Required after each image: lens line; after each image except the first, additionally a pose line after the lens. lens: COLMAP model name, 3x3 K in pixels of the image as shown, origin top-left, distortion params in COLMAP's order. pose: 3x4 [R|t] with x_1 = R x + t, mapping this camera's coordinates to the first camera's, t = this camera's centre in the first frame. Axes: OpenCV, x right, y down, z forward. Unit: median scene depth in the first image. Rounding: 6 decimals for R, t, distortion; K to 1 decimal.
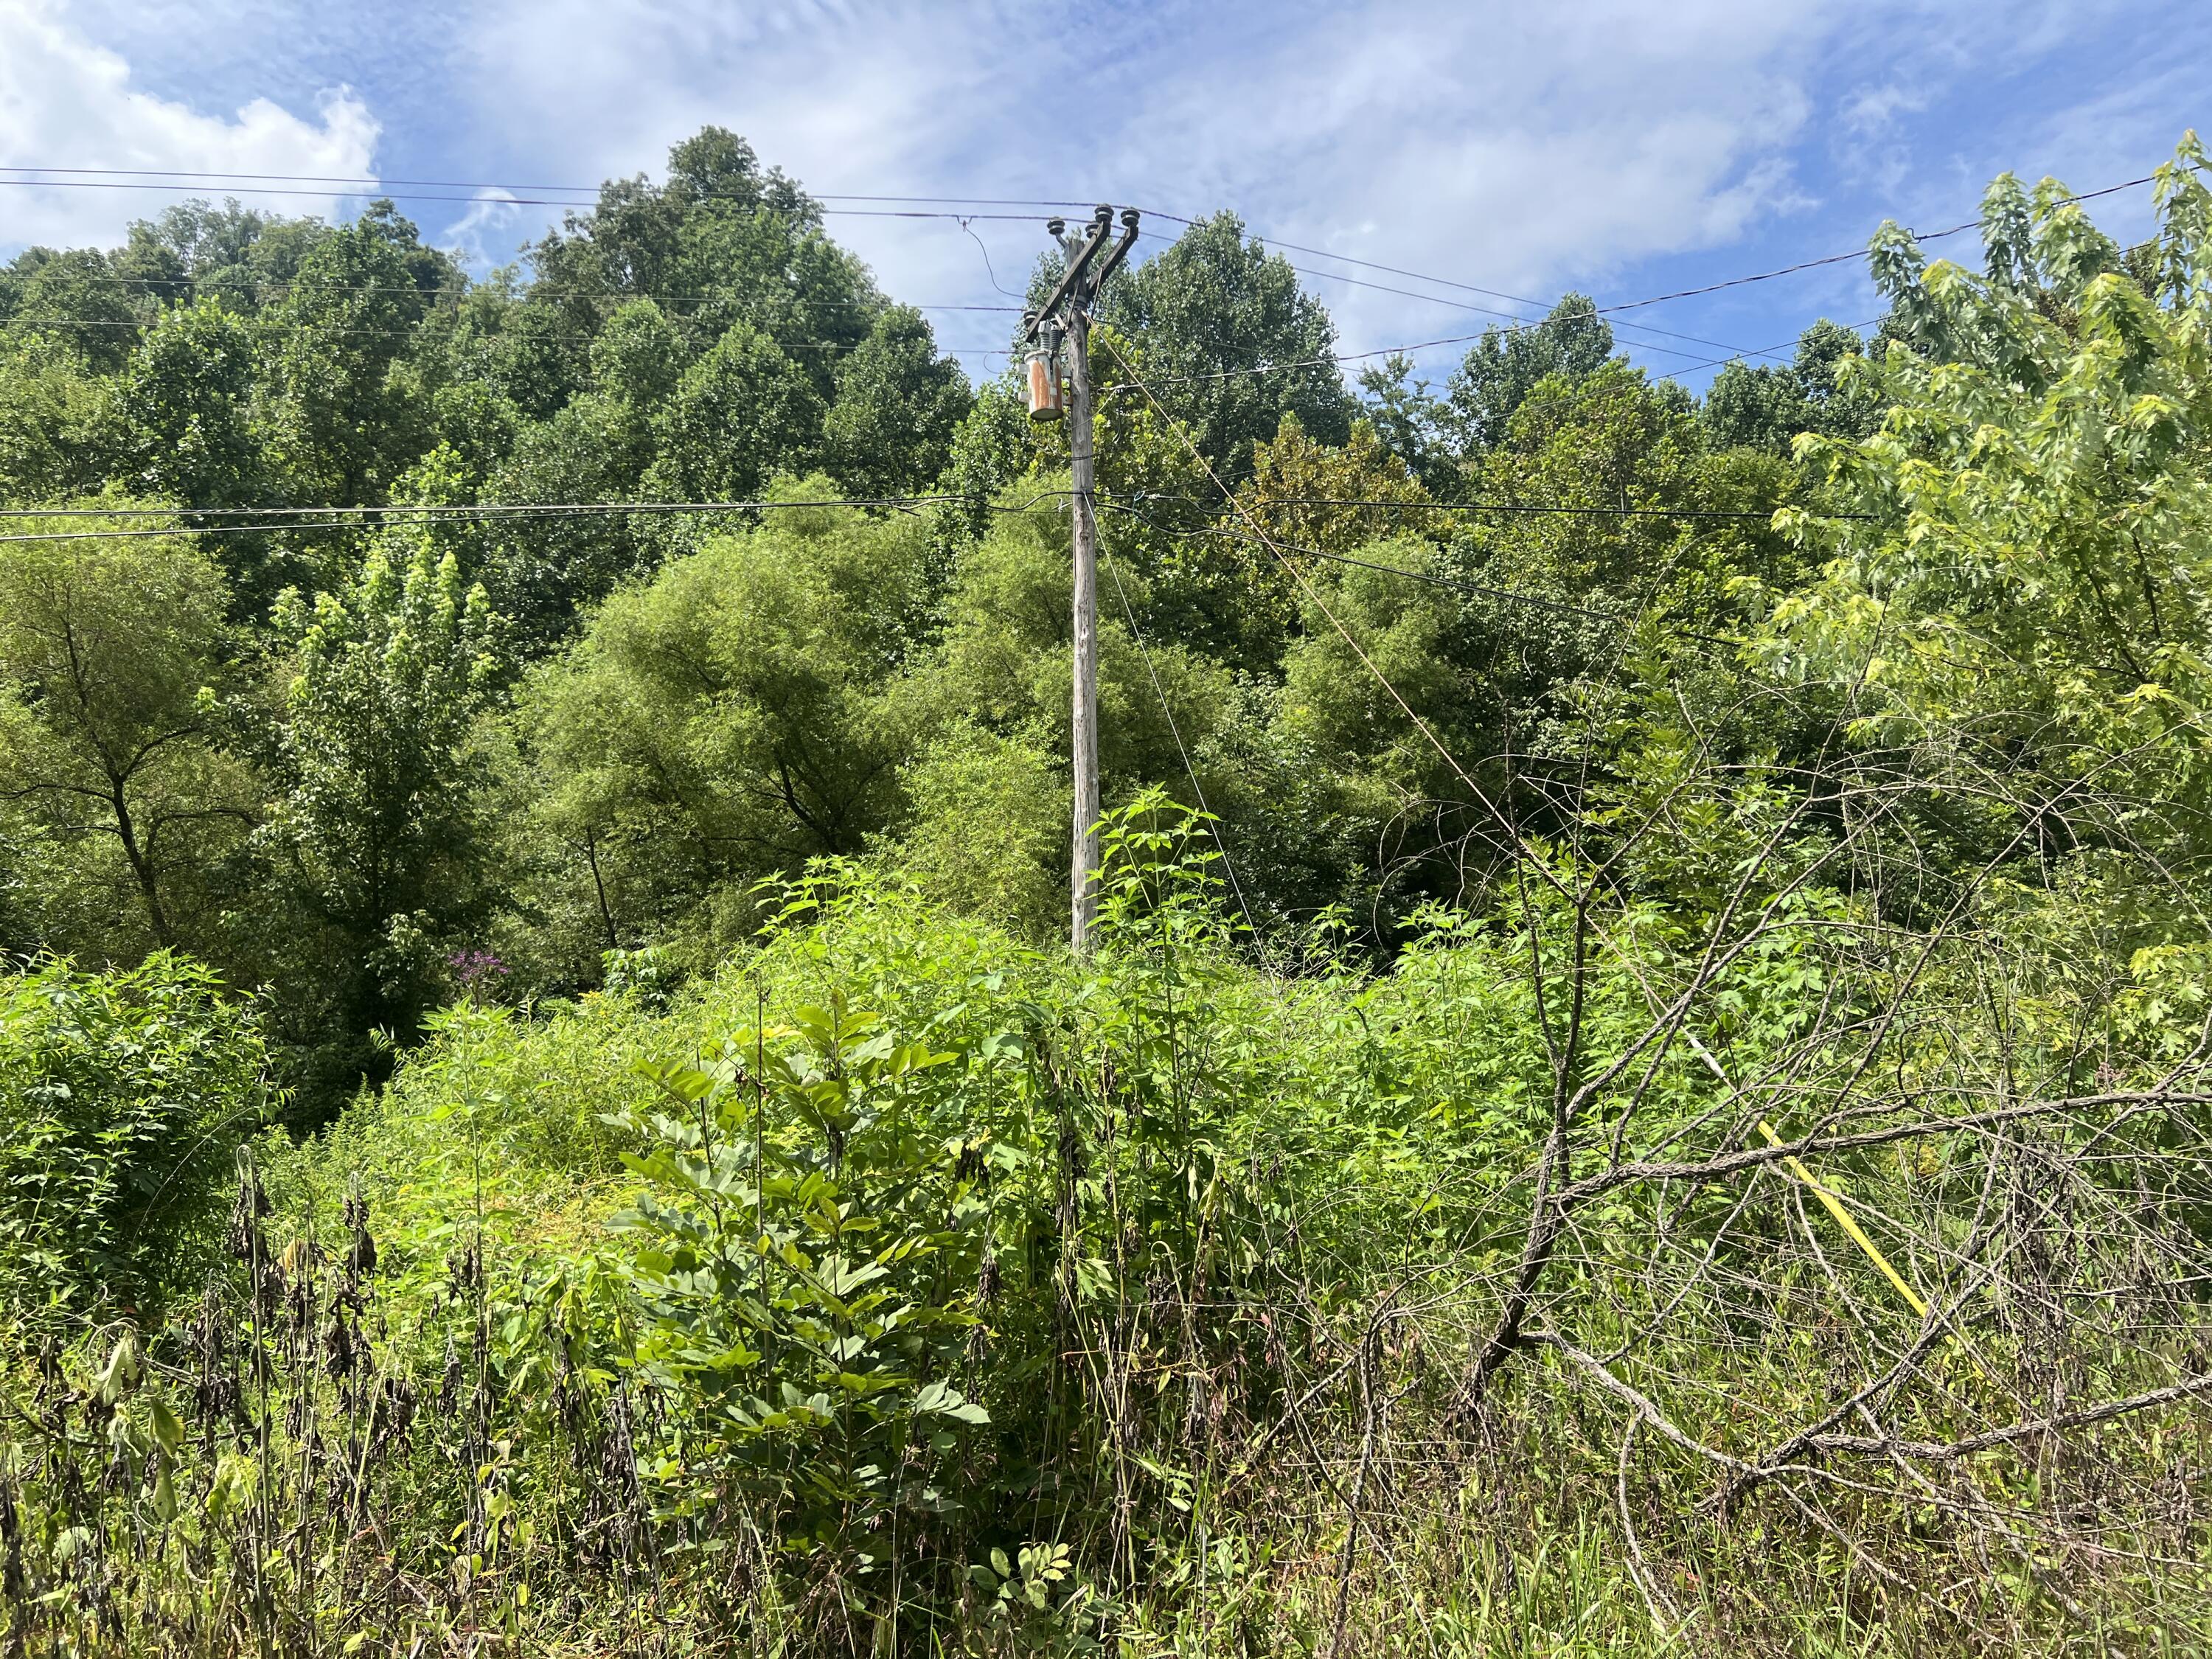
lens RADIAL K [[1650.1, 0, 1106.3], [0, 1650.1, 792.0], [0, 0, 1]] dist [0.044198, -0.054177]
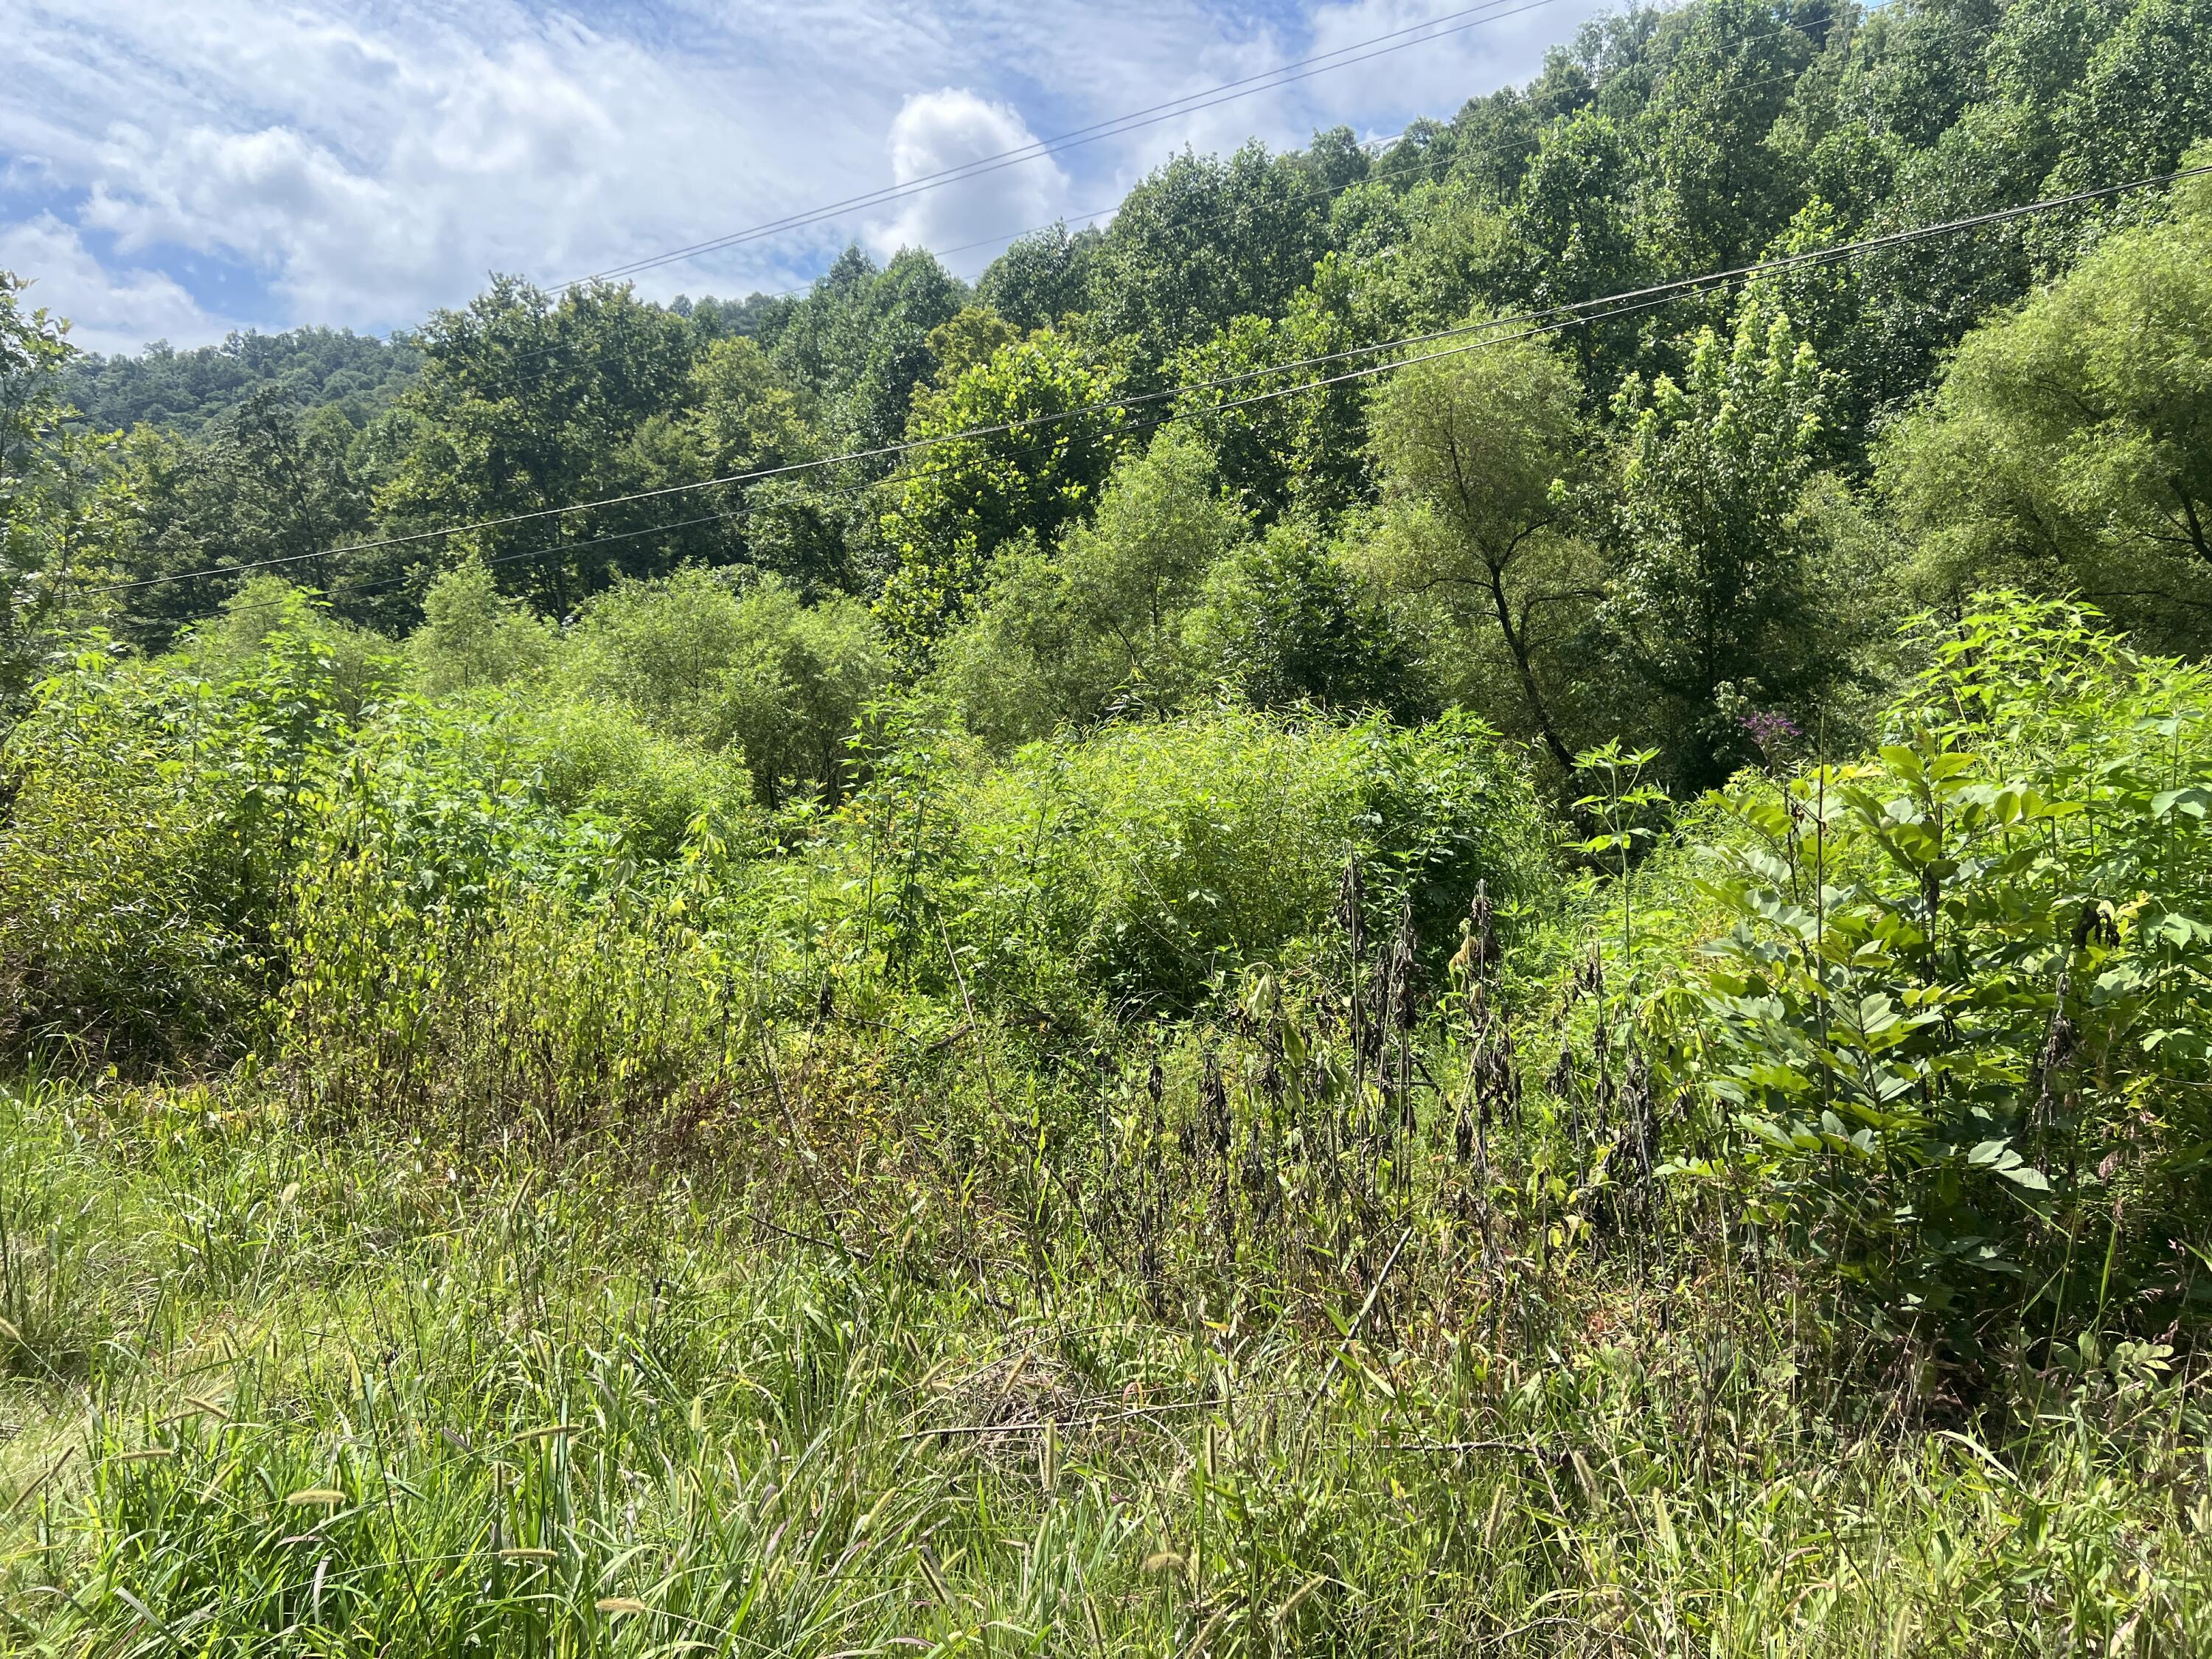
lens RADIAL K [[1650.1, 0, 1106.3], [0, 1650.1, 792.0], [0, 0, 1]] dist [0.044198, -0.054177]
pose [[0.694833, 0.032531, -0.718435, 0.034509], [0.063775, 0.992254, 0.106609, 0.004631], [0.716338, -0.119893, 0.687376, 0.003141]]
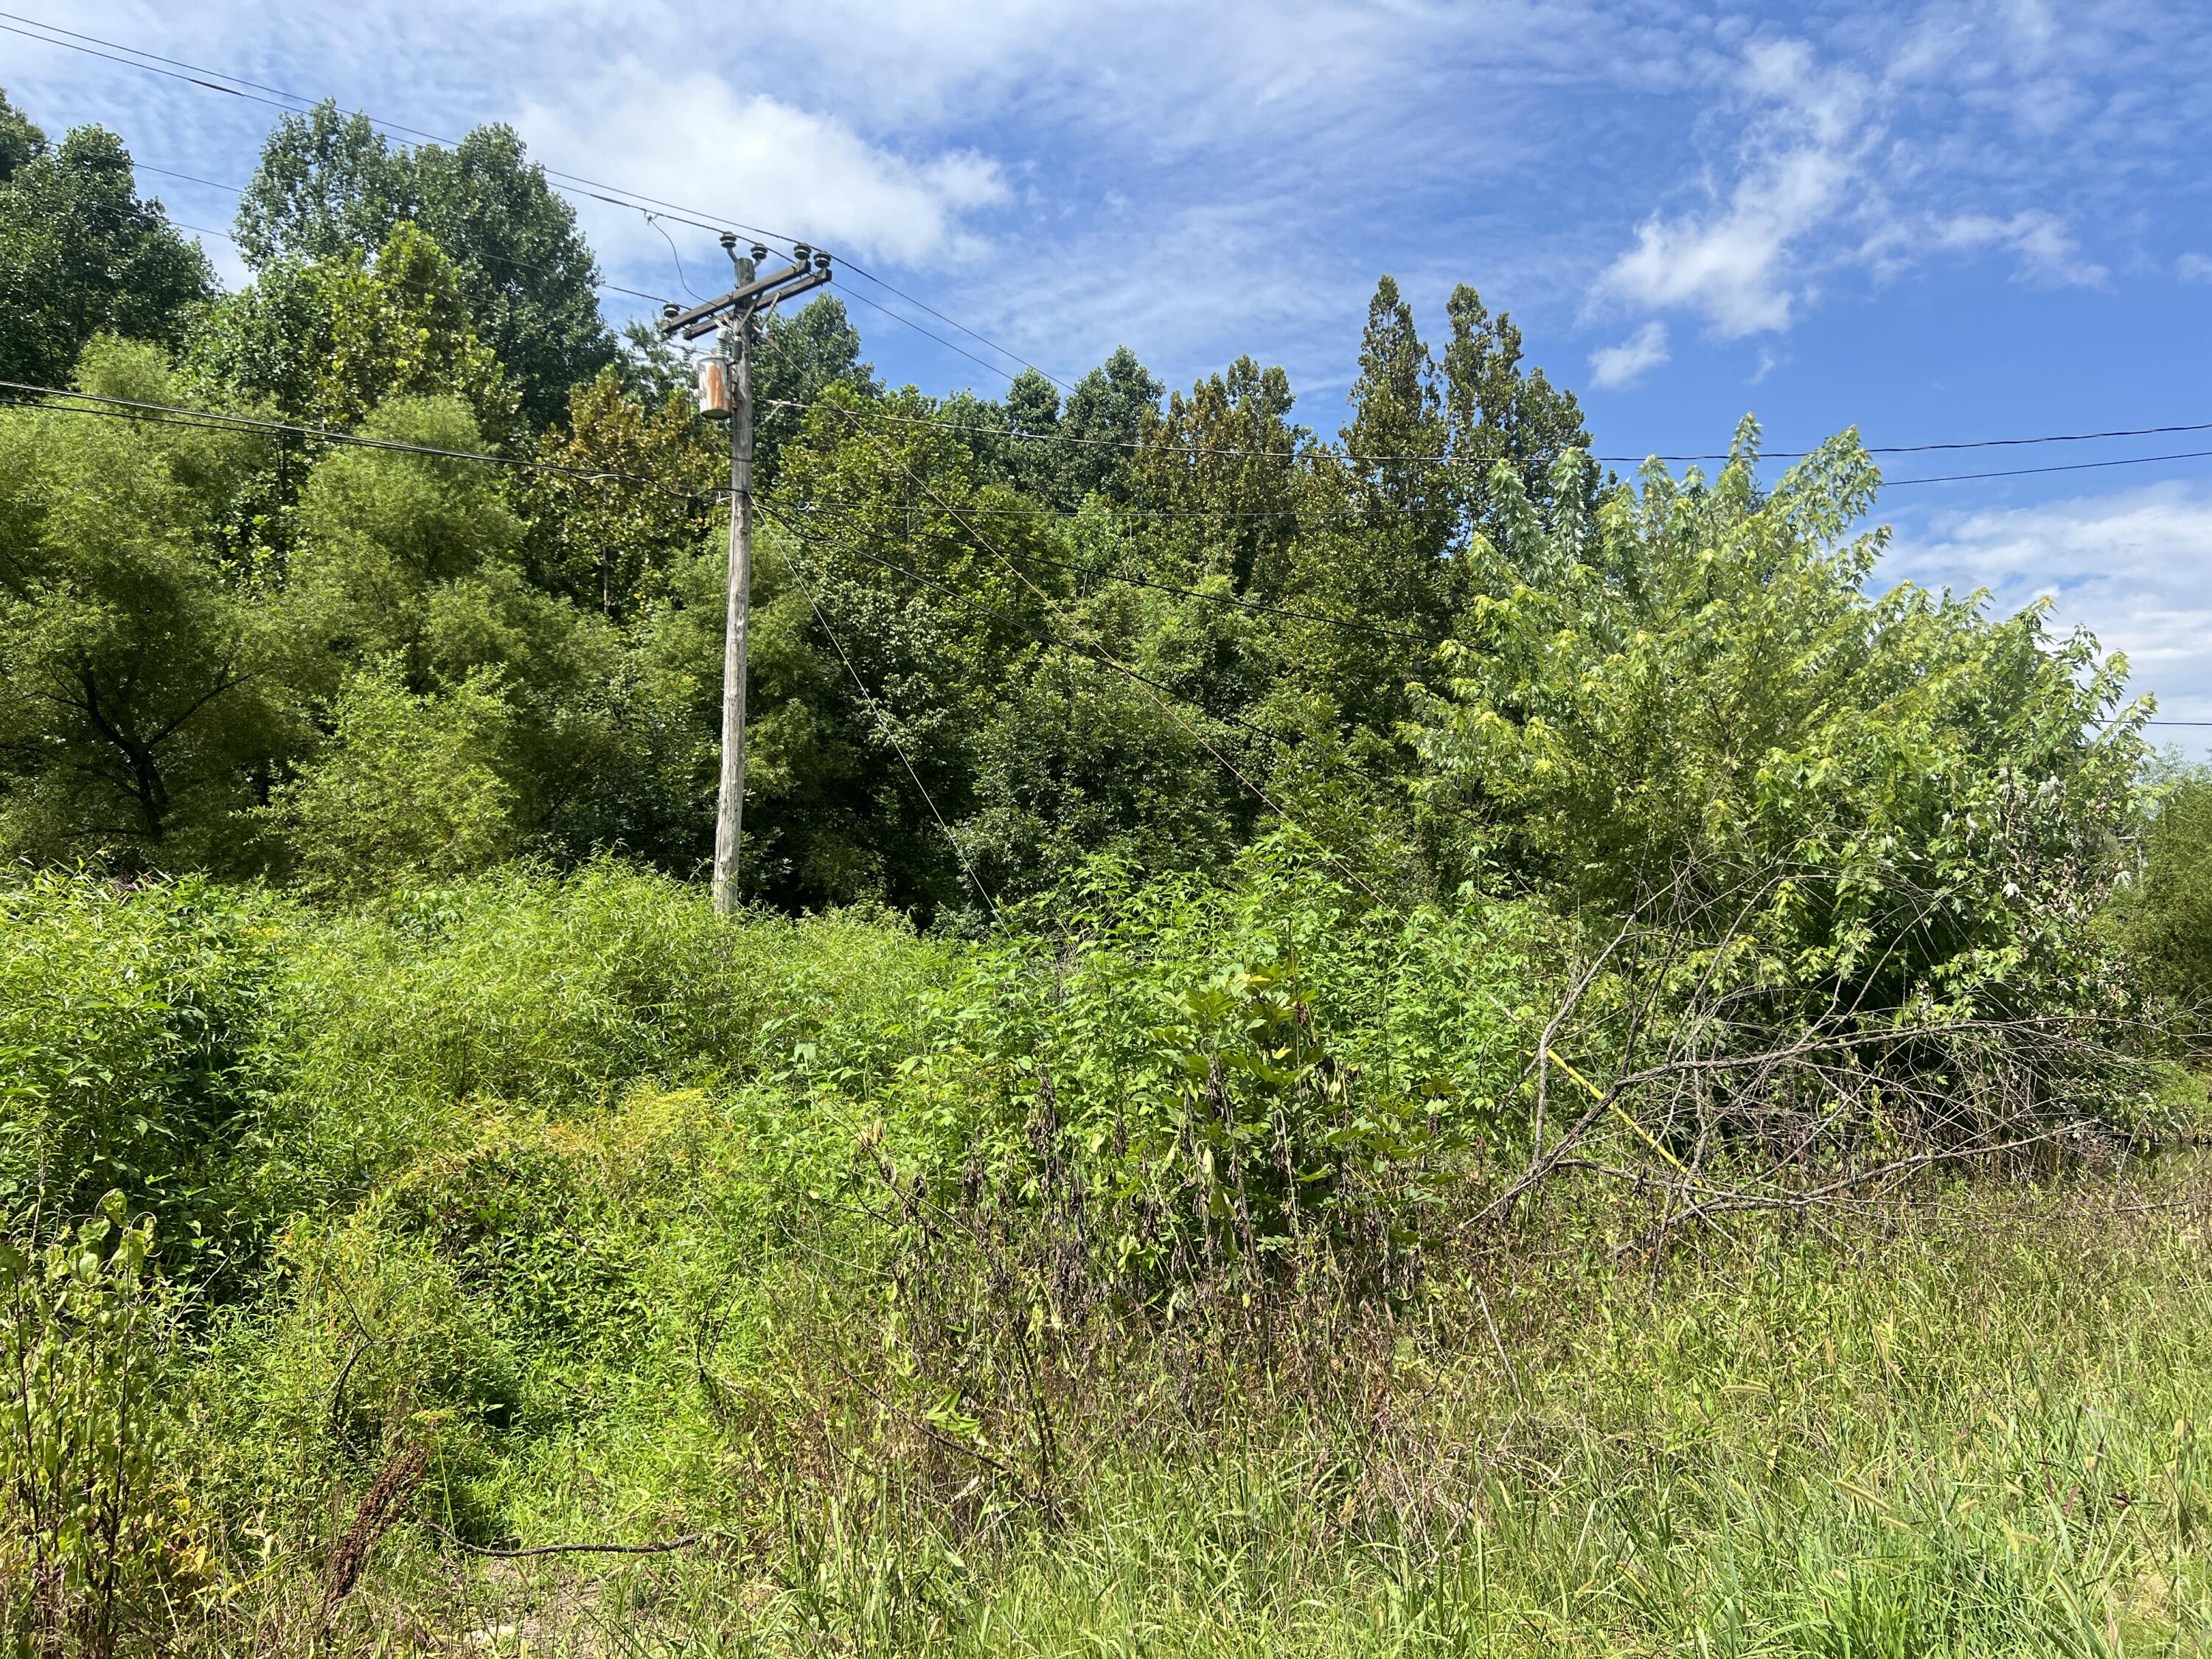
lens RADIAL K [[1650.1, 0, 1106.3], [0, 1650.1, 792.0], [0, 0, 1]] dist [0.044198, -0.054177]
pose [[0.863105, 0.085008, 0.497819, -0.153721], [-0.097007, 0.995282, -0.001767, -0.001521], [-0.495621, -0.046767, 0.867279, -0.039820]]
